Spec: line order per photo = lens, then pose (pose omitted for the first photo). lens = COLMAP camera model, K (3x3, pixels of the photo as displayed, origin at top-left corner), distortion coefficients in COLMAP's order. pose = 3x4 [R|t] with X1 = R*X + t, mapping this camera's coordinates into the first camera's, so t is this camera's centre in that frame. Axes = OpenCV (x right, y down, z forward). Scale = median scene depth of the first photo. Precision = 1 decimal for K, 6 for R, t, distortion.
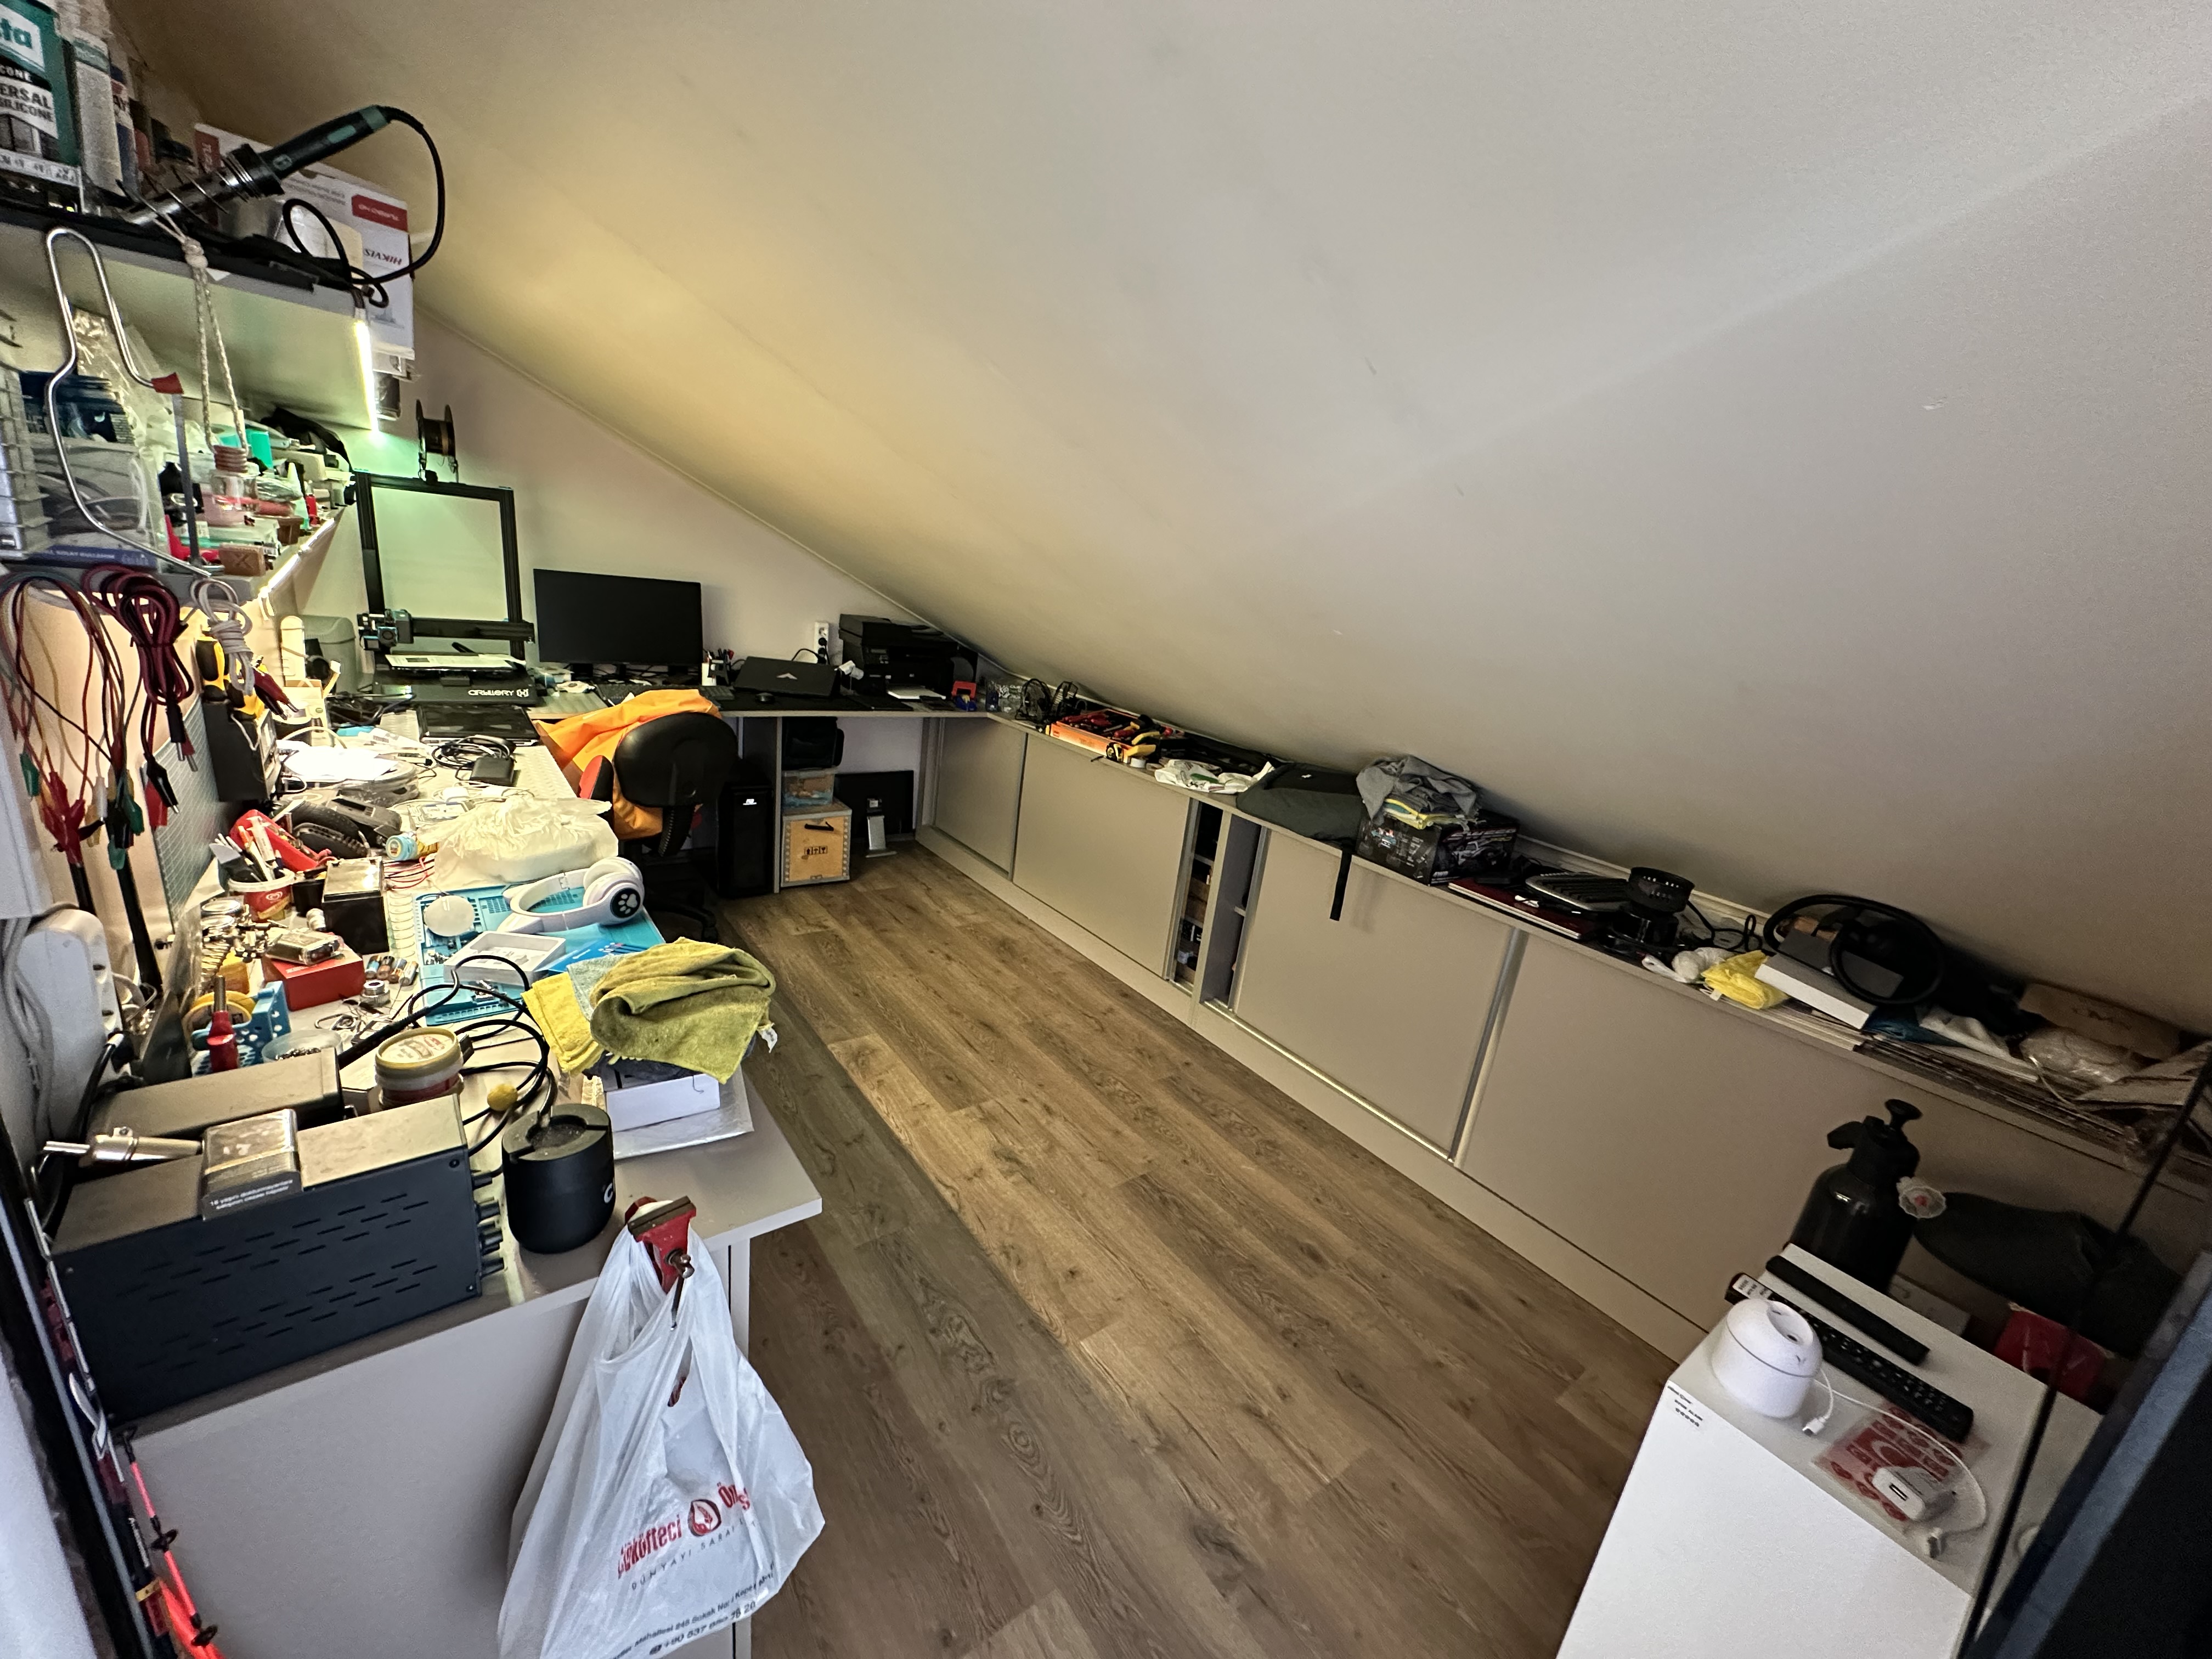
lens RADIAL K [[878.4, 0, 1095.2], [0, 878.4, 834.2], [0, 0, 1]] dist [-0.003087, 0.000628]
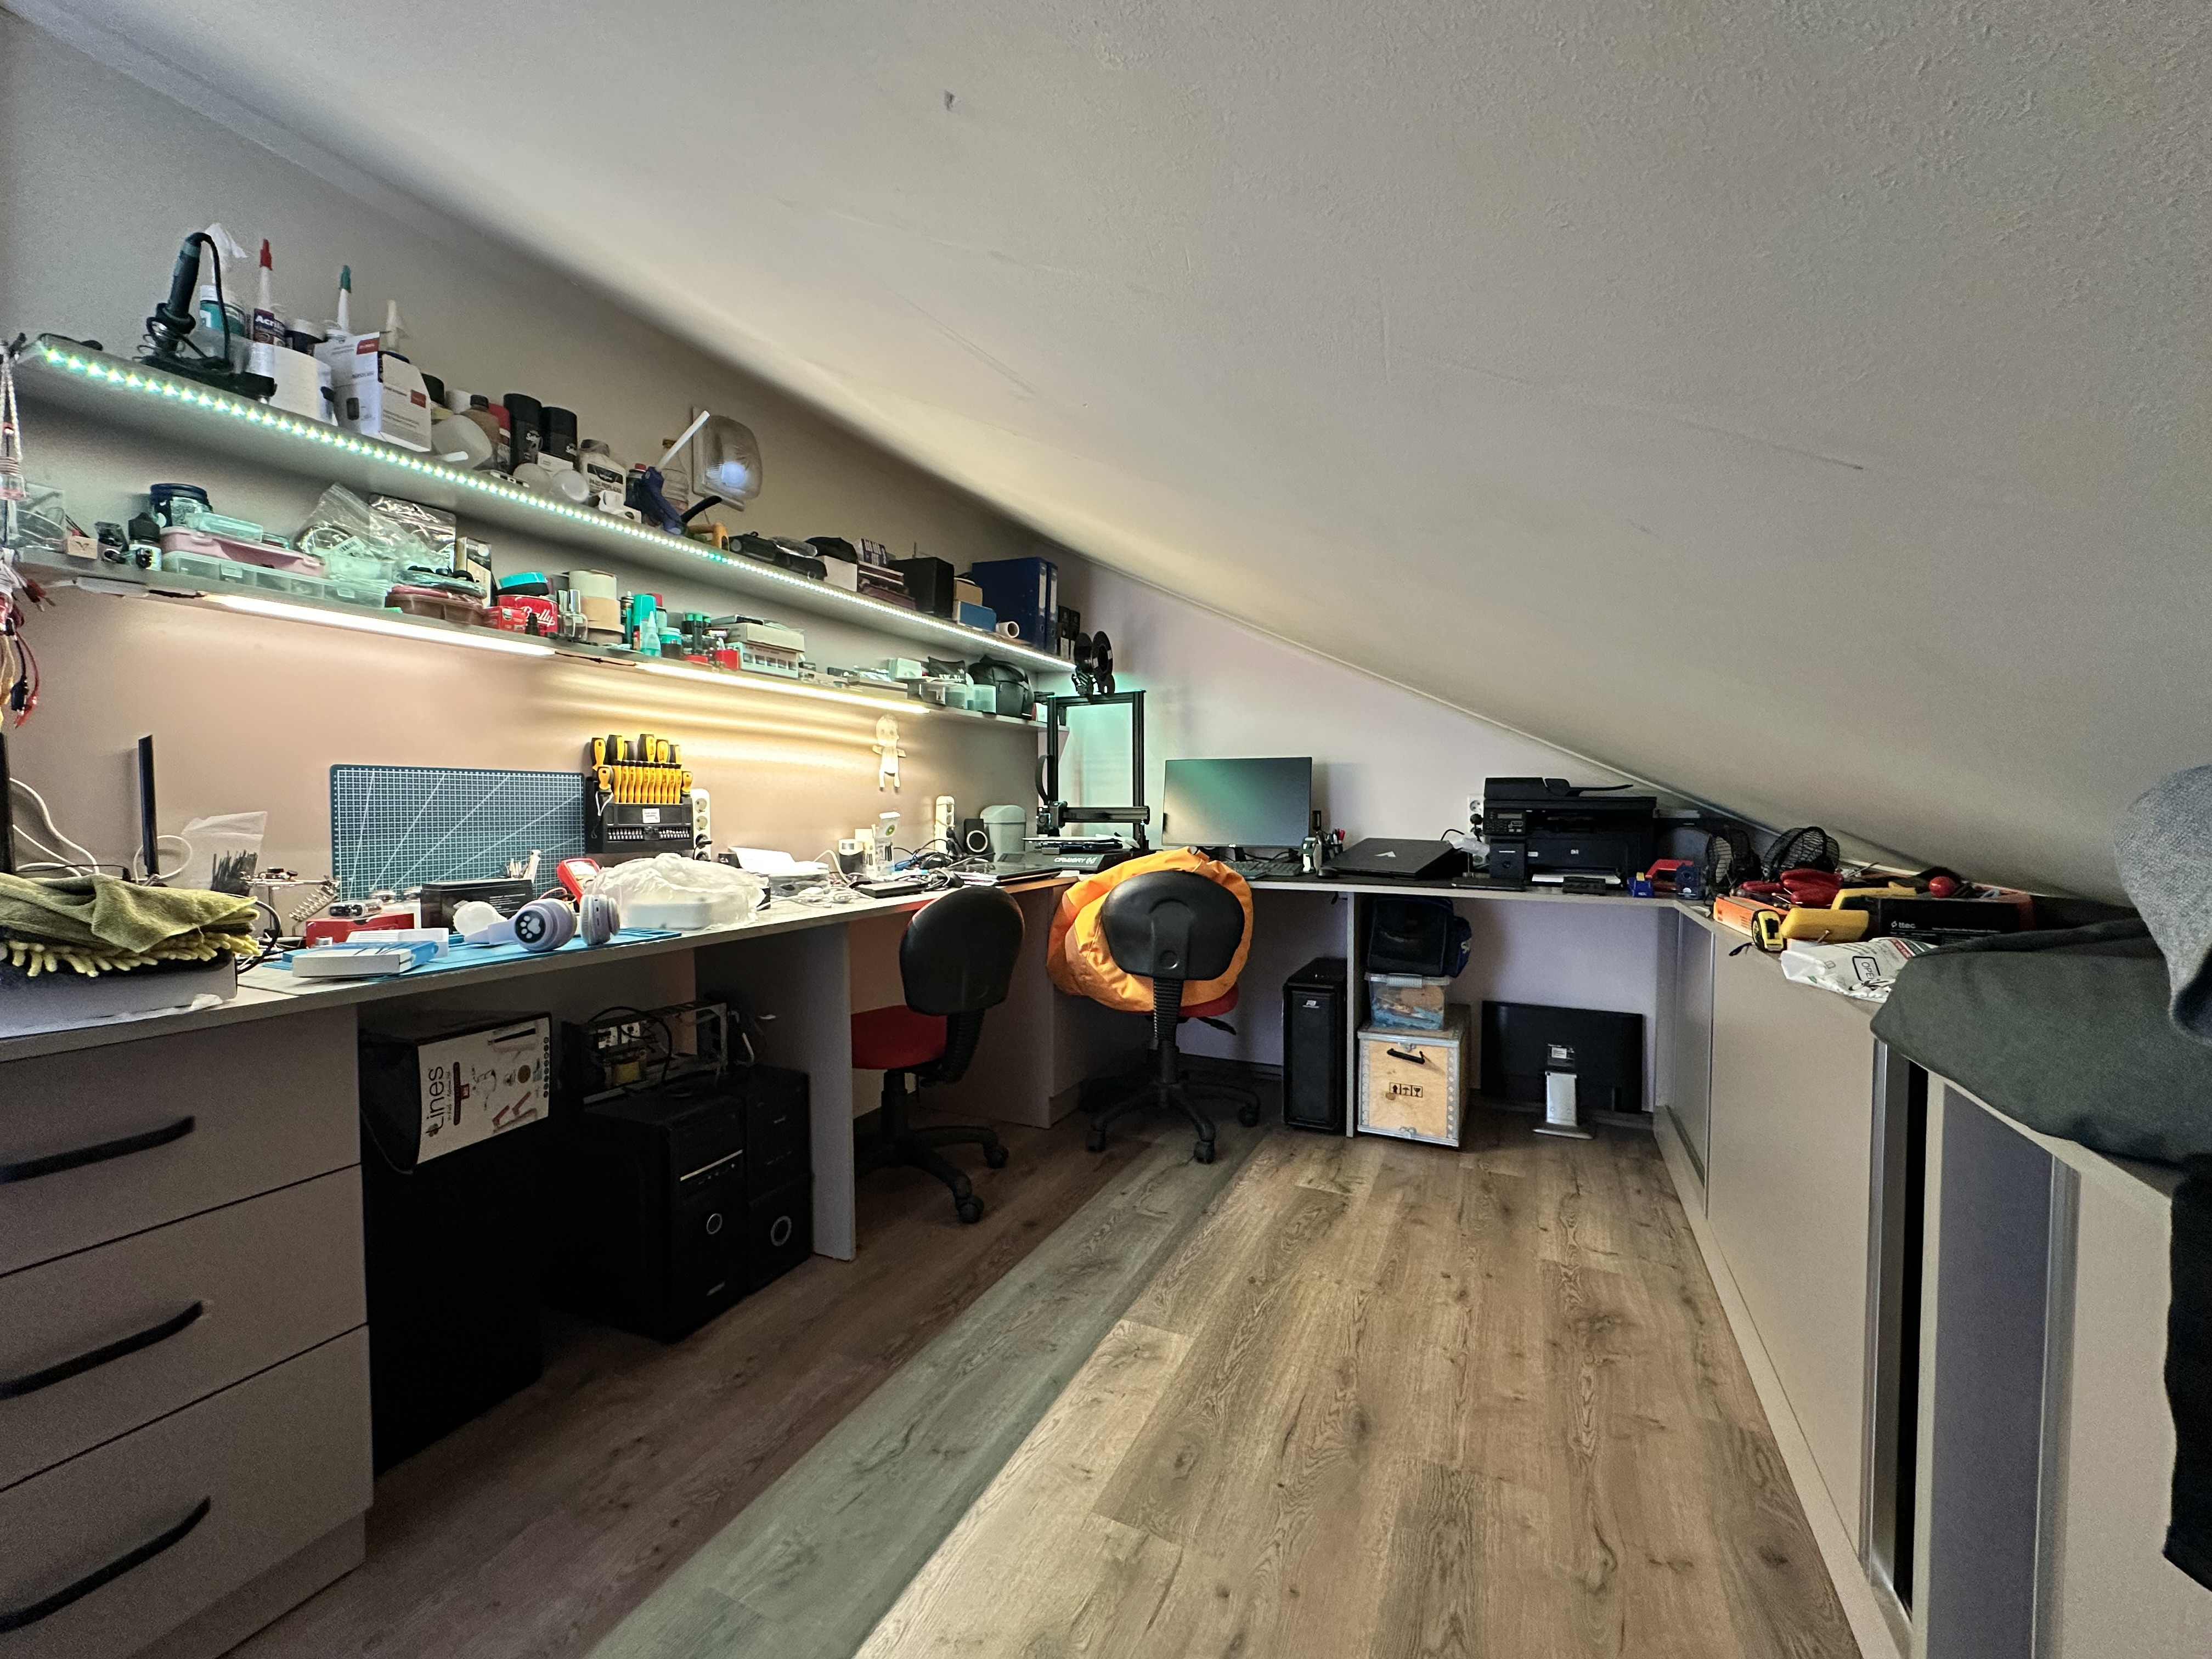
lens RADIAL K [[878.4, 0, 1101.8], [0, 878.4, 833.5], [0, 0, 1]] dist [-0.003087, 0.000628]
pose [[0.451090, -0.095700, -0.887333, 0.236736], [-0.206633, 0.956021, -0.208153, 0.019769], [0.868229, 0.277248, 0.411476, 0.445292]]
